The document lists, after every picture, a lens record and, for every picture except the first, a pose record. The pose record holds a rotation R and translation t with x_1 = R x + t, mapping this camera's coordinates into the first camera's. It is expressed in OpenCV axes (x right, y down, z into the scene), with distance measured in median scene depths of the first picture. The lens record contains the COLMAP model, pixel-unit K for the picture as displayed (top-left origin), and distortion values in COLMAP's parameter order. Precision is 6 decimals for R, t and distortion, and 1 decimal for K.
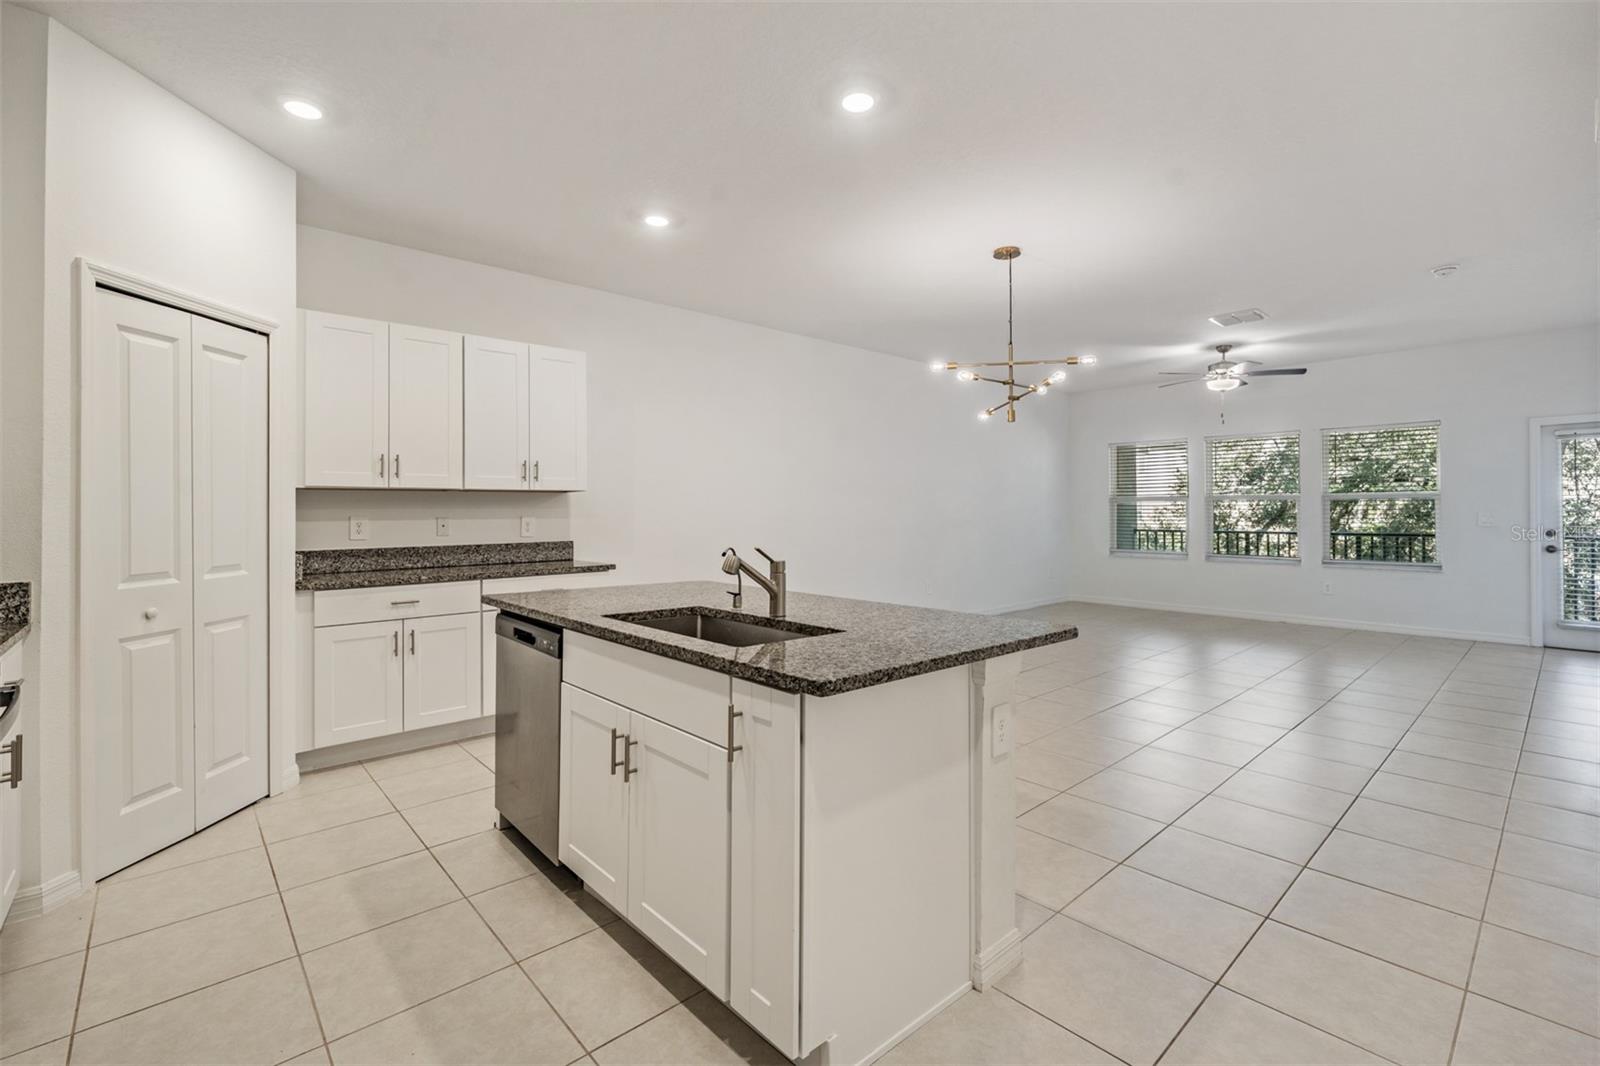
lens RADIAL K [[702.8, 0, 798.9], [0, 702.8, 504.9], [0, 0, 1]] dist [0.000248, -0.000391]
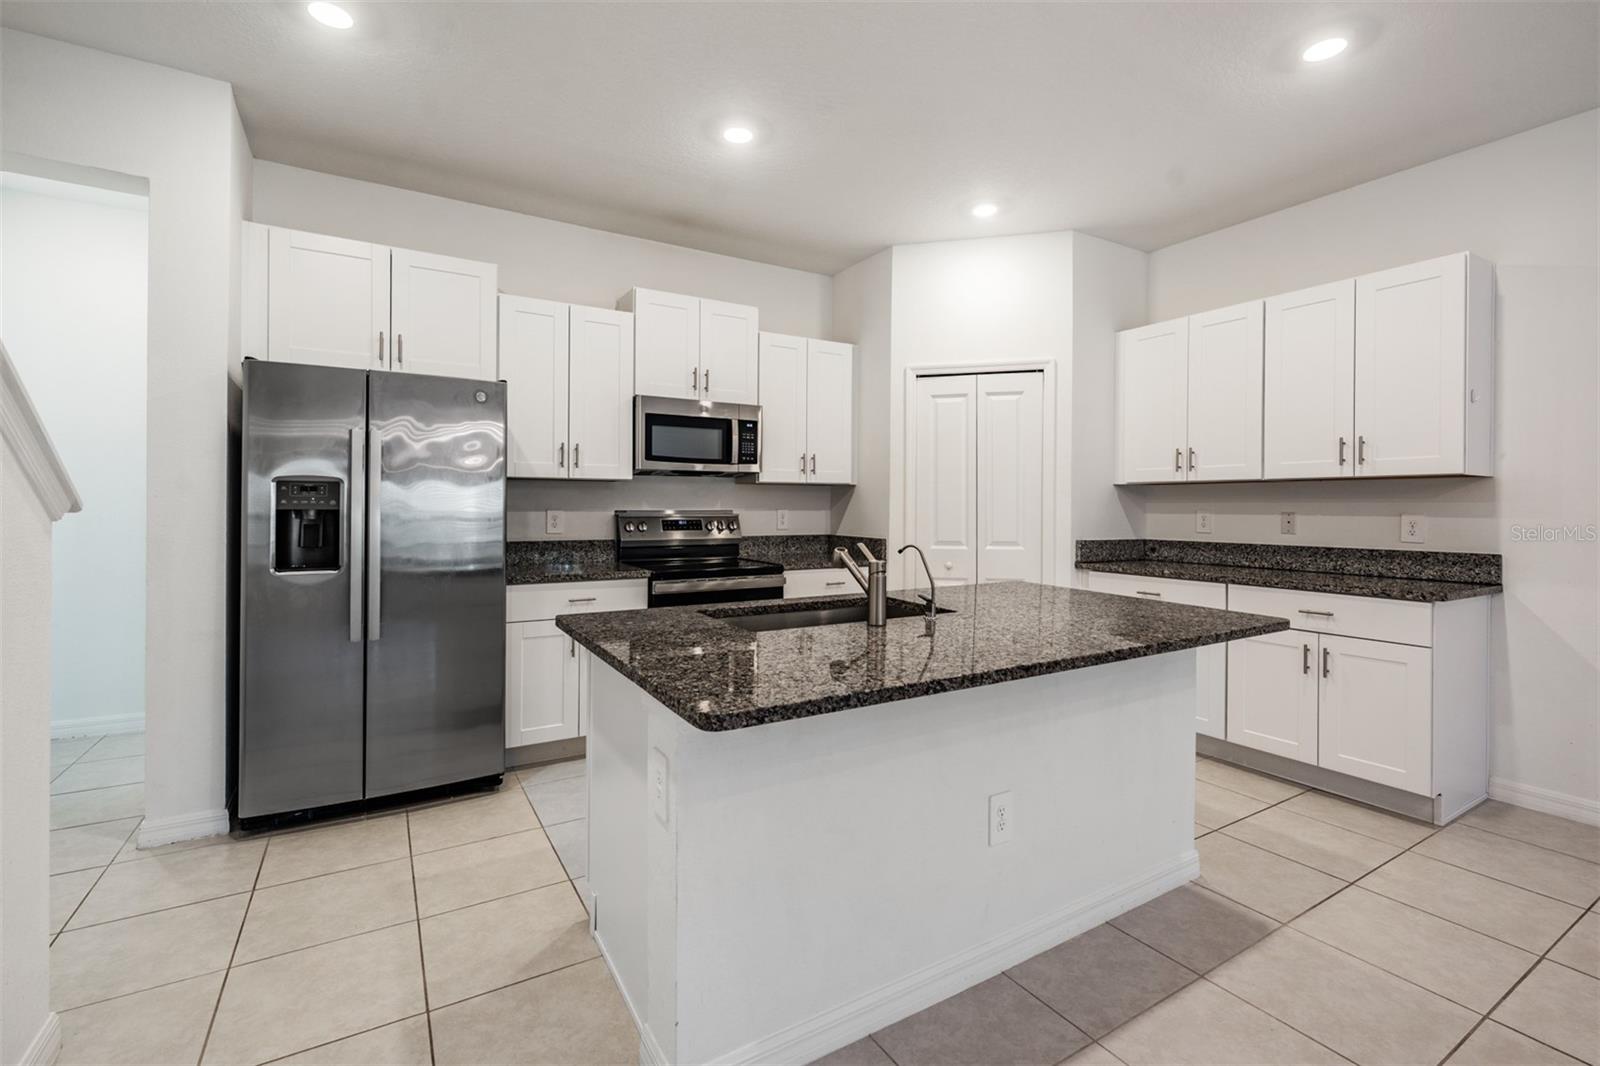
lens RADIAL K [[702.8, 0, 798.9], [0, 702.8, 504.9], [0, 0, 1]] dist [0.000248, -0.000391]
pose [[-0.187345, 0.004142, -0.982285, 0.608501], [0.003783, 0.999987, 0.003495, 0.004288], [0.982287, -0.003062, -0.187358, 0.771152]]
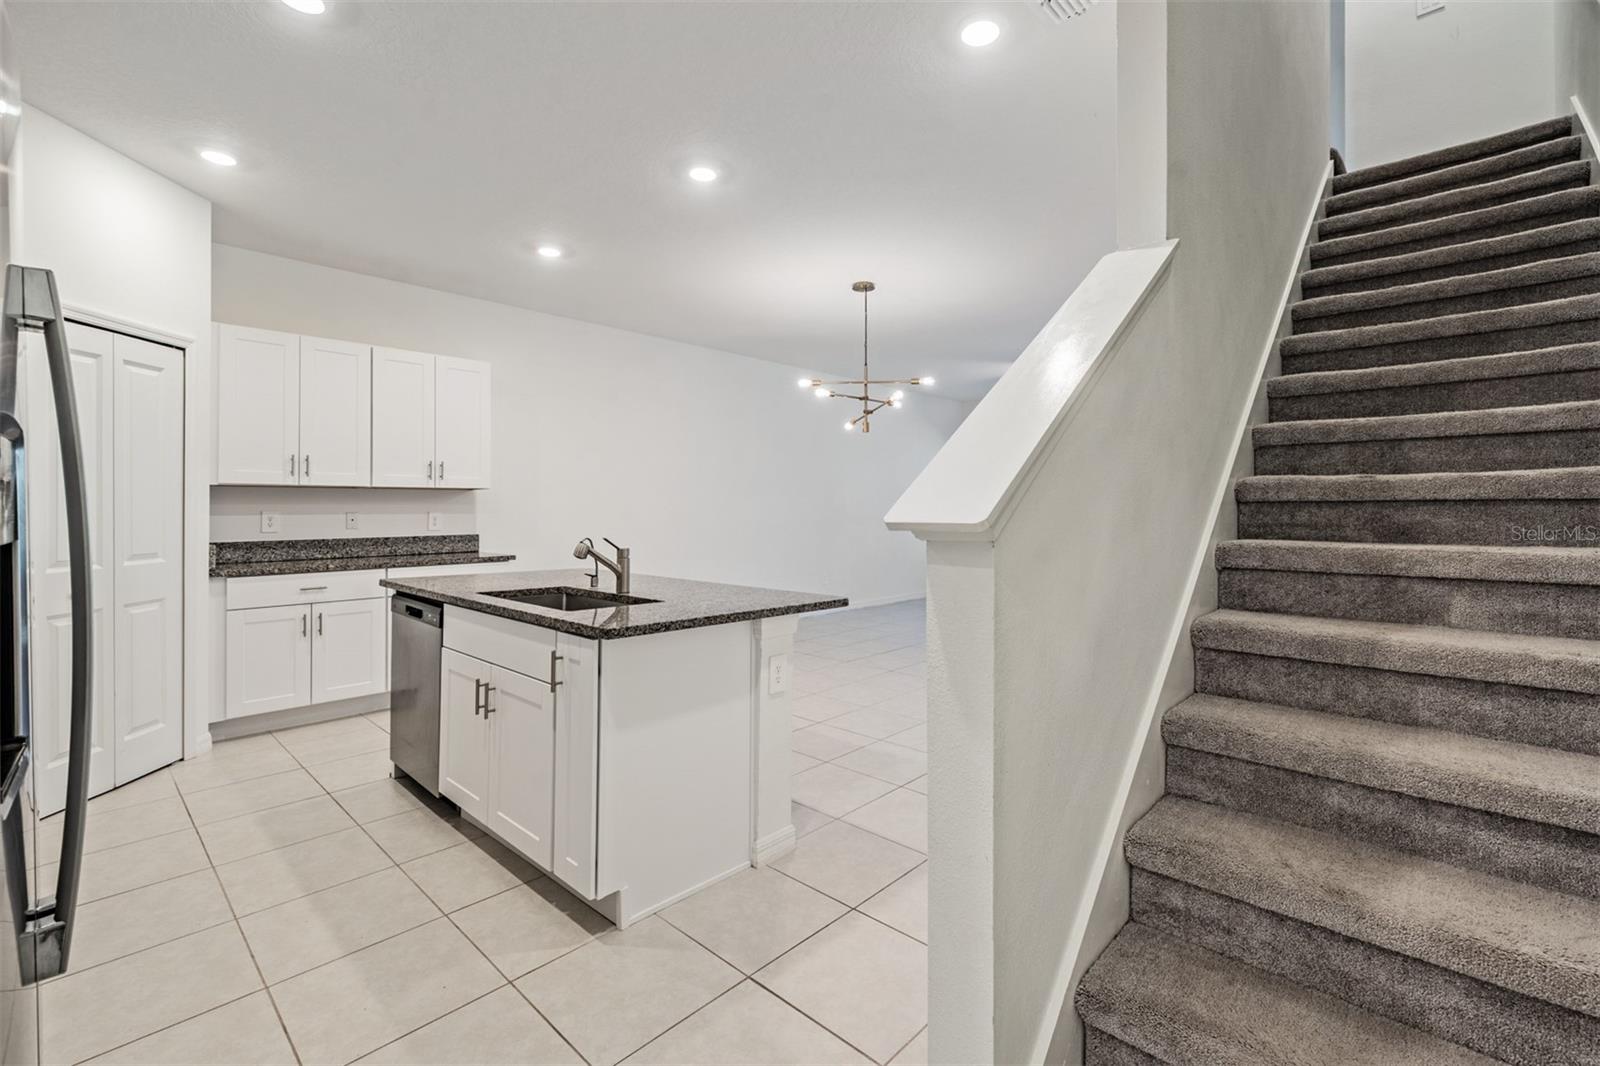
lens RADIAL K [[701.7, 0, 800.8], [0, 701.7, 502.5], [0, 0, 1]] dist [0.000400, 0.000065]
pose [[0.996518, 0.005544, 0.083197, 0.130839], [-0.005668, 0.999983, 0.001245, -0.003697], [-0.083189, -0.001713, 0.996532, -0.194259]]
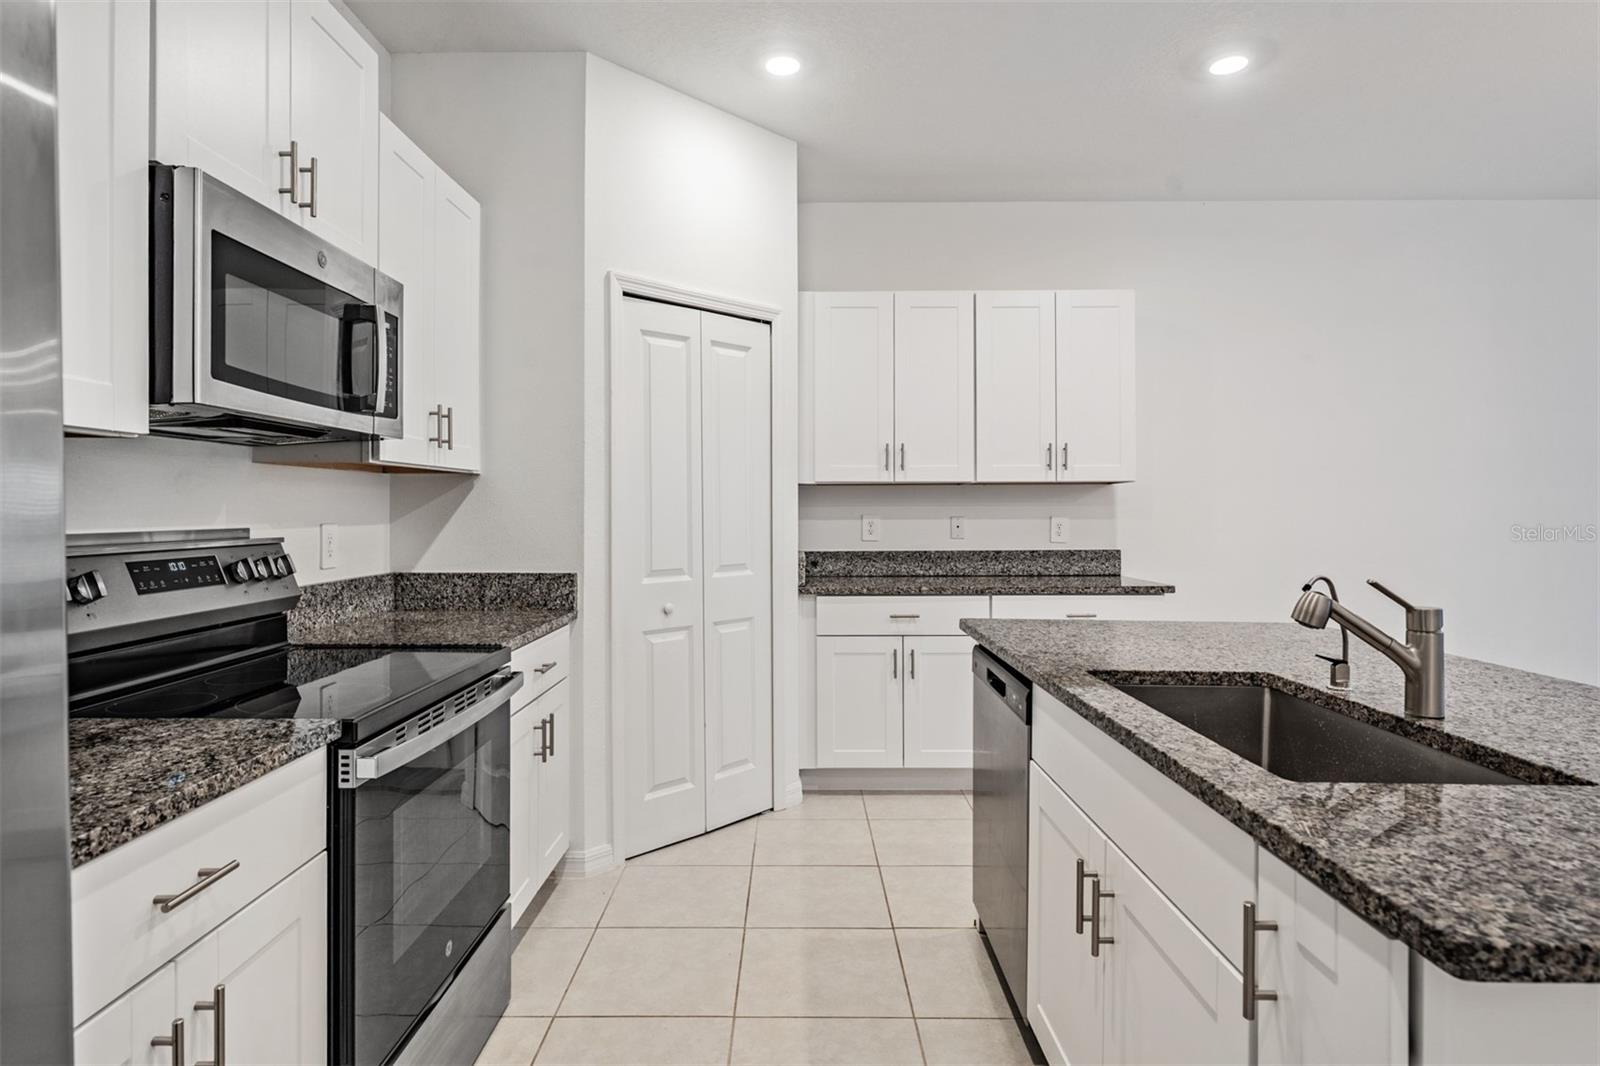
lens RADIAL K [[847.2, 0, 793.2], [0, 847.2, 506.5], [0, 0, 1]] dist [0.003637, -0.000897]
pose [[0.740736, 0.000315, -0.671796, 0.032845], [0.004004, 0.999980, 0.004885, 0.000145], [0.671784, -0.006308, 0.740720, 0.168094]]
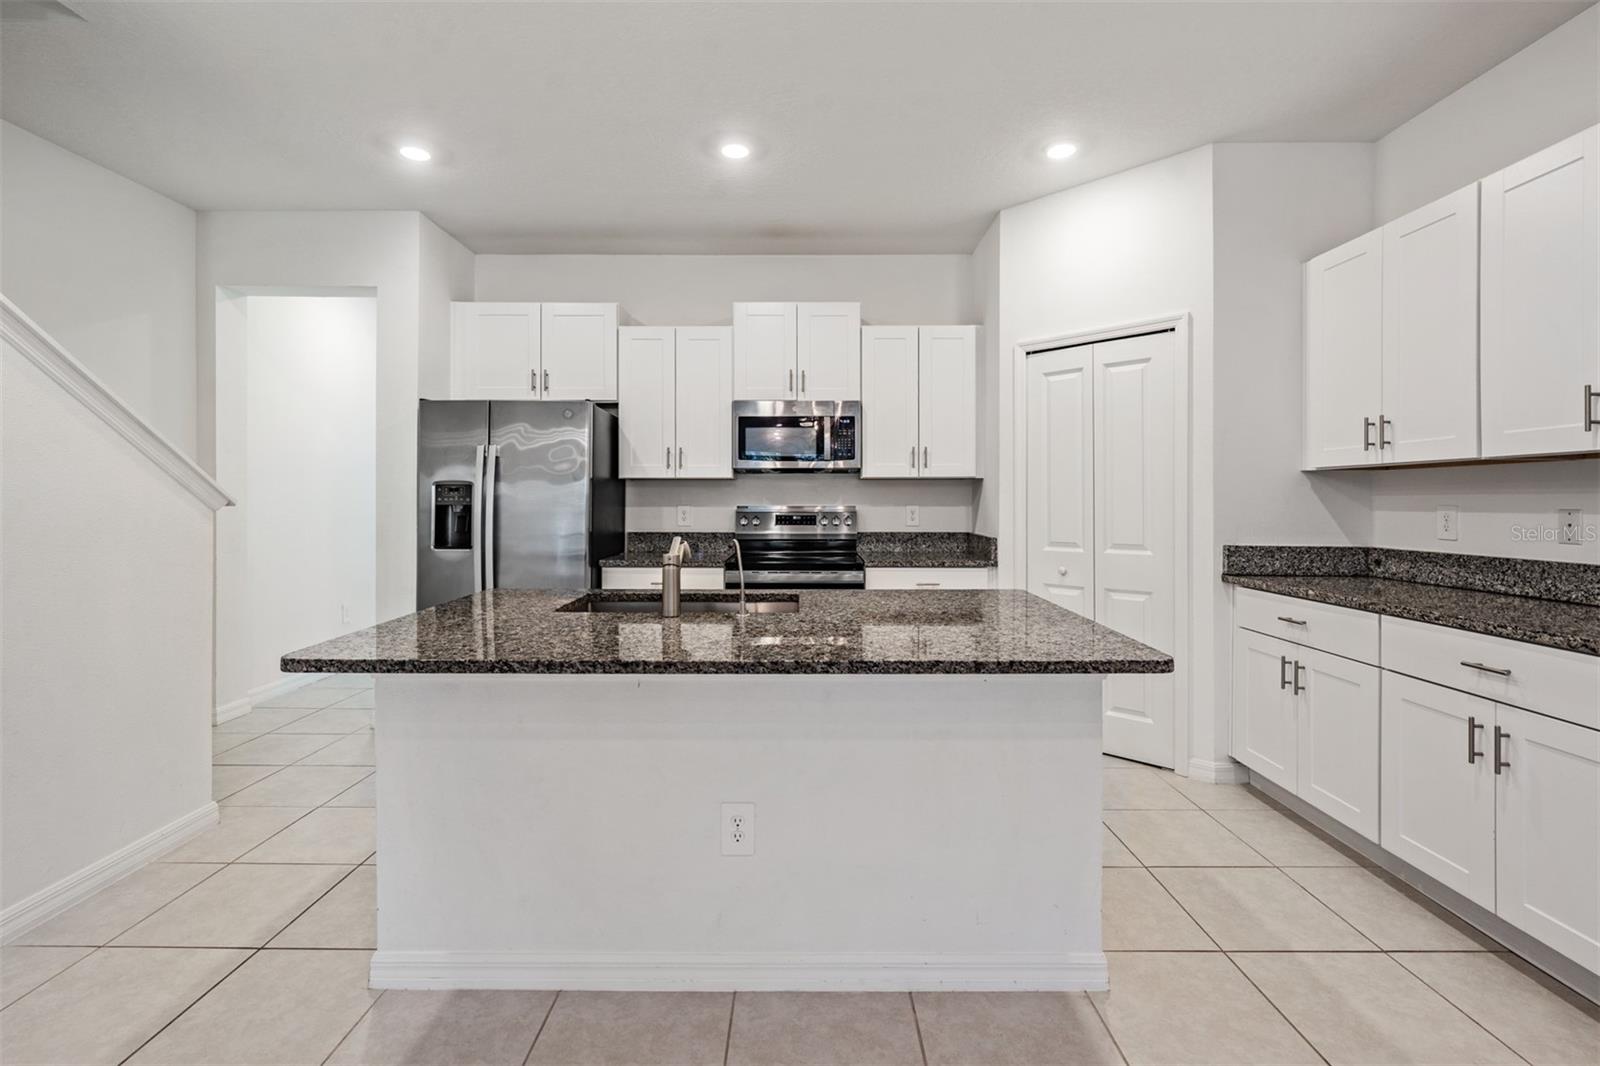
lens RADIAL K [[706.1, 0, 803.4], [0, 706.1, 498.7], [0, 0, 1]] dist [-0.000095, -0.000475]
pose [[-0.667547, 0.001918, -0.744565, 0.379798], [0.007696, 0.999961, -0.004324, 0.009837], [0.744528, -0.008617, -0.667536, 1.245914]]
